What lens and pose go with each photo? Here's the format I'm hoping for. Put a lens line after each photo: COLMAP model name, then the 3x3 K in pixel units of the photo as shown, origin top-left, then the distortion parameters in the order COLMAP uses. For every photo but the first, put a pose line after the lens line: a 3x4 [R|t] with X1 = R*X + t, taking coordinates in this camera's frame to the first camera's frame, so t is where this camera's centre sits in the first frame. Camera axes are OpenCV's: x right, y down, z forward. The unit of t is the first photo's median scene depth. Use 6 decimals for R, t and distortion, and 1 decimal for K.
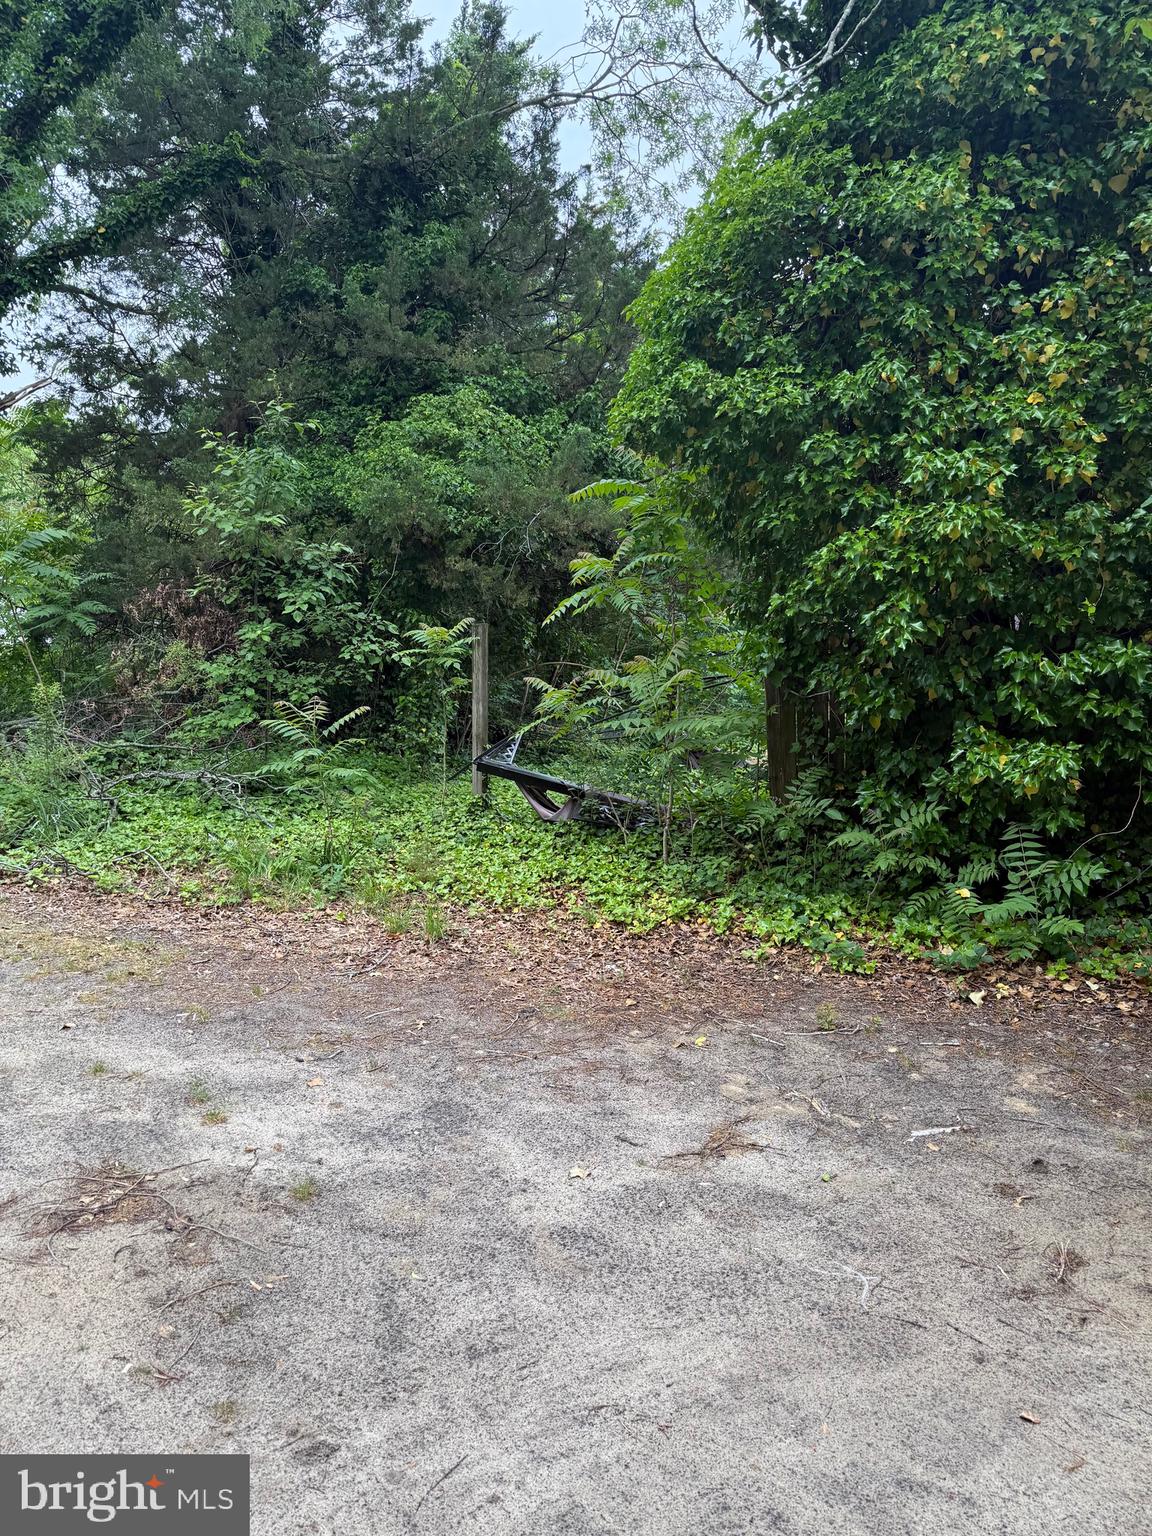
lens RADIAL K [[1081.5, 0, 581.2], [0, 1081.5, 765.5], [0, 0, 1]] dist [0.096433, -0.147335]
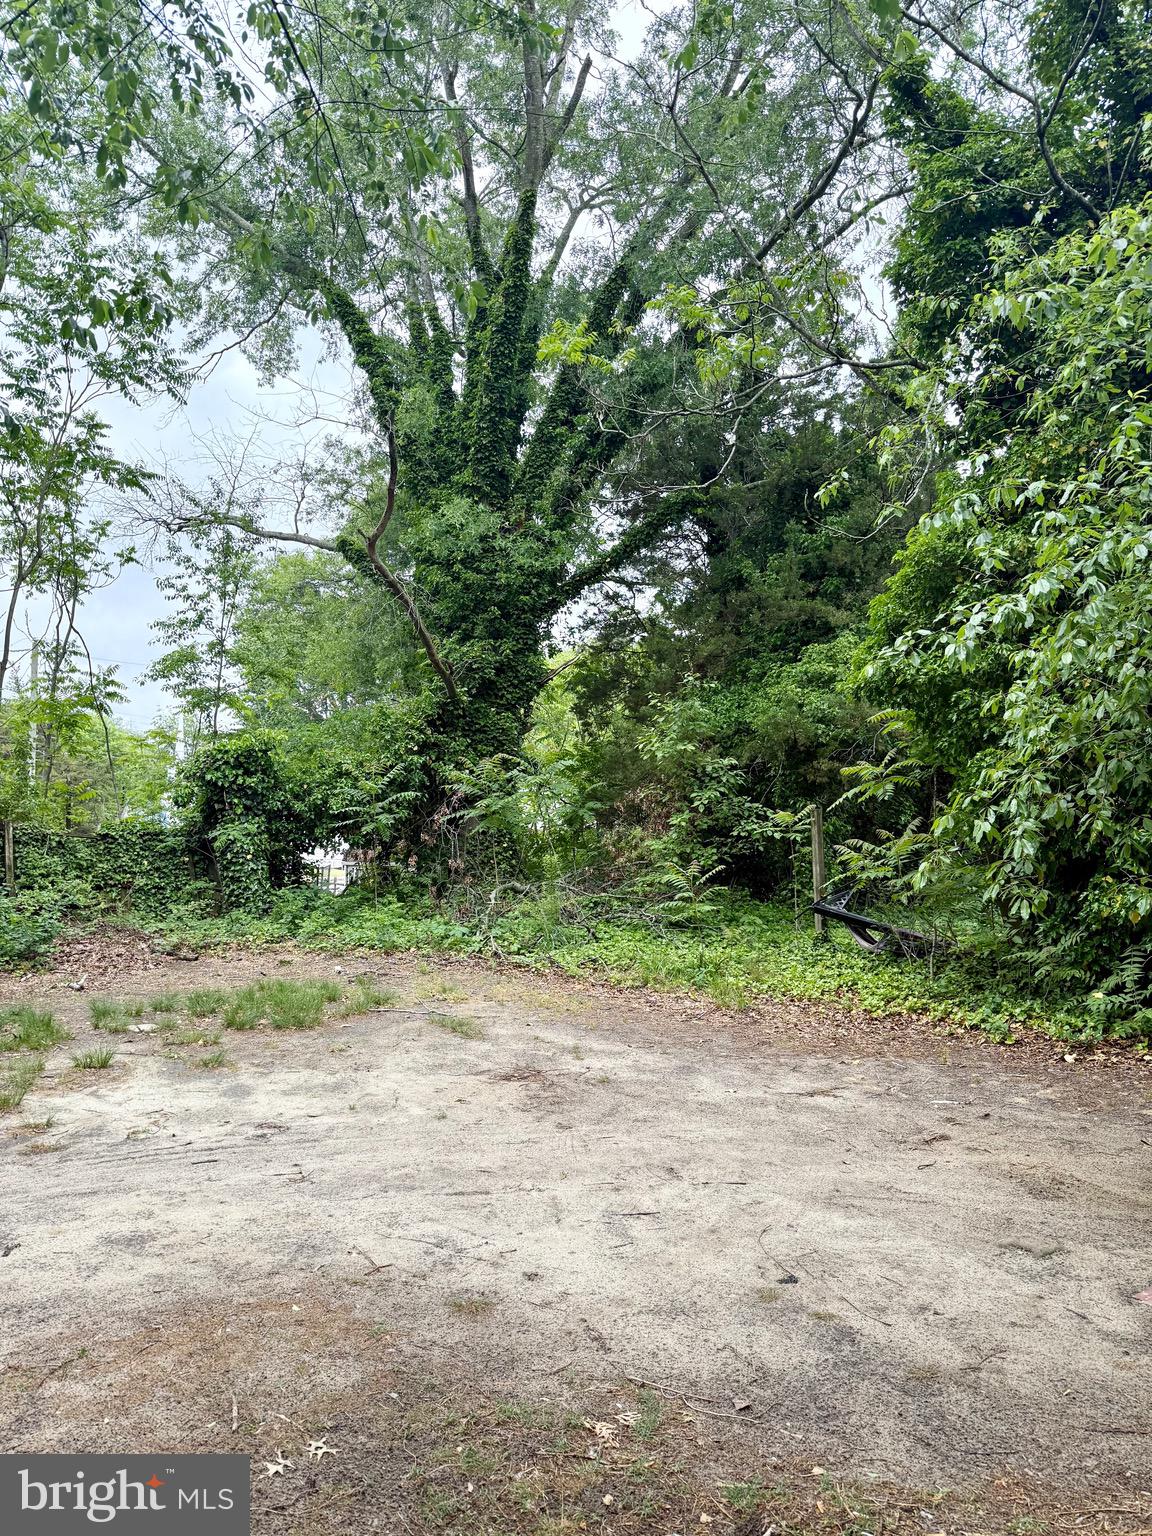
lens RADIAL K [[1081.5, 0, 581.2], [0, 1081.5, 765.5], [0, 0, 1]] dist [0.096433, -0.147335]
pose [[0.883898, -0.049231, -0.465081, 0.282665], [-0.027026, 0.987406, -0.155884, 0.040974], [0.466898, 0.150354, 0.871436, -0.378384]]
